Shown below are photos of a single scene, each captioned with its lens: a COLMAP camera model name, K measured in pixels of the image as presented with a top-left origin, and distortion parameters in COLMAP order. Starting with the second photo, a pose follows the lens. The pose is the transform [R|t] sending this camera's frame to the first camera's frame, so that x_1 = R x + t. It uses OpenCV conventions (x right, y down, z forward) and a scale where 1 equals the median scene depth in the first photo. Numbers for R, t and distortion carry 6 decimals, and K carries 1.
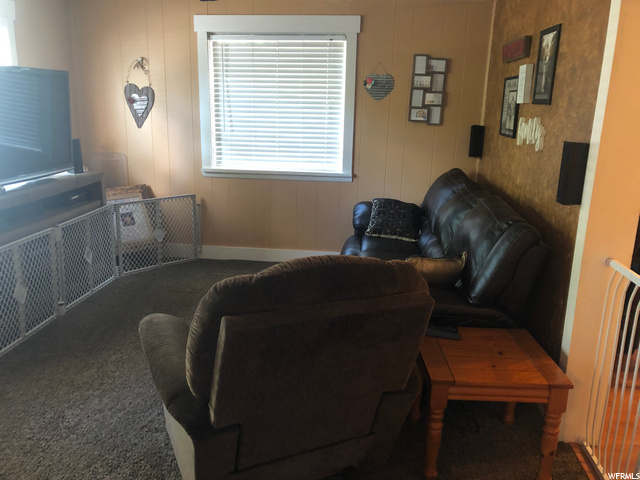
lens RADIAL K [[534.6, 0, 319.9], [0, 534.6, 238.6], [0, 0, 1]] dist [0.057631, -0.013448]
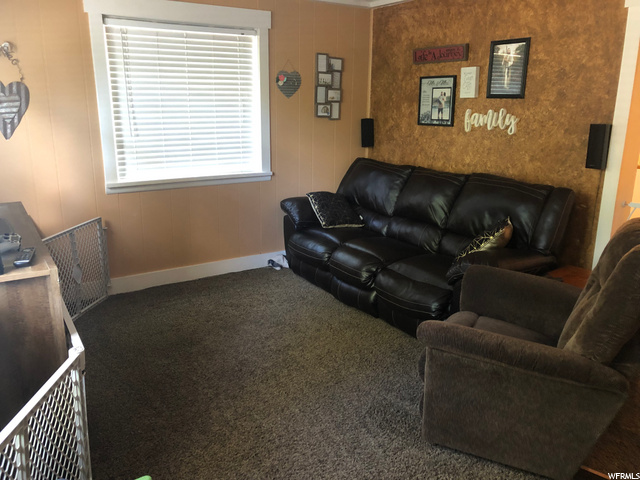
lens RADIAL K [[534.6, 0, 321.0], [0, 534.6, 240.3], [0, 0, 1]] dist [0.057631, -0.013448]
pose [[0.775023, -0.176729, 0.606718, -0.498929], [0.169355, 0.983065, 0.070019, -0.052194], [-0.608817, 0.048484, 0.791827, 0.172797]]
